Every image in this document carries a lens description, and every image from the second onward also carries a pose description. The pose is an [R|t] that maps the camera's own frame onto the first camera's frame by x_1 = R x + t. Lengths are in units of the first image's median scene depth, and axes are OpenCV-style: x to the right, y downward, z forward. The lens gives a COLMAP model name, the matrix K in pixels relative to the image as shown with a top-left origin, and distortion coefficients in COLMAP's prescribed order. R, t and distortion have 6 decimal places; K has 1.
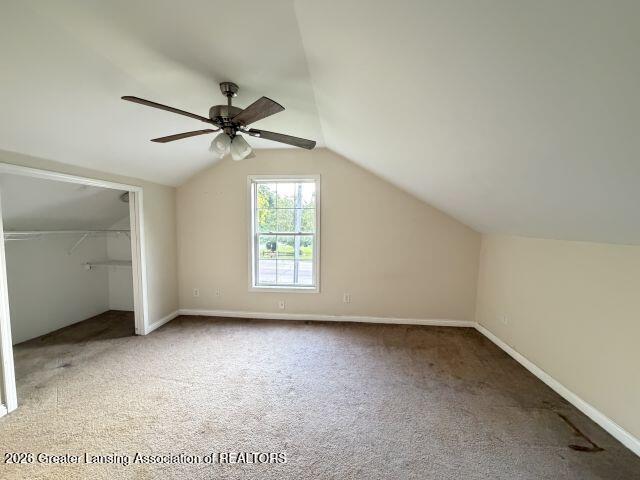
lens RADIAL K [[254.4, 0, 316.8], [0, 254.4, 241.0], [0, 0, 1]] dist [-0.001163, -0.000077]
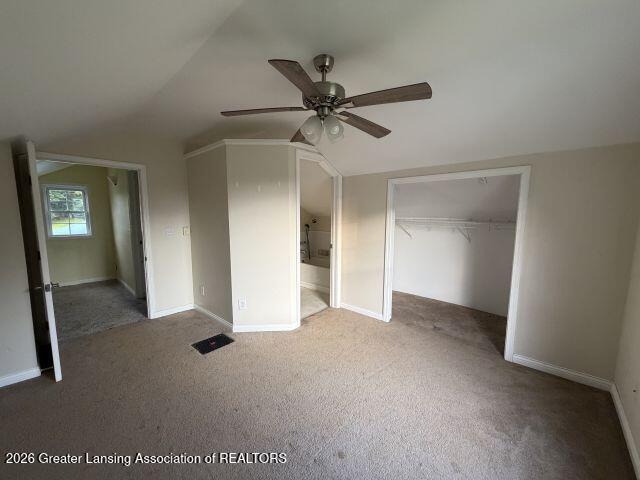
lens RADIAL K [[254.4, 0, 316.8], [0, 254.4, 241.0], [0, 0, 1]] dist [-0.001163, -0.000077]
pose [[-0.613779, 0.080440, -0.785370, 0.297543], [-0.063417, 0.986558, 0.150607, -0.078067], [0.786927, 0.142245, -0.600427, 1.127974]]
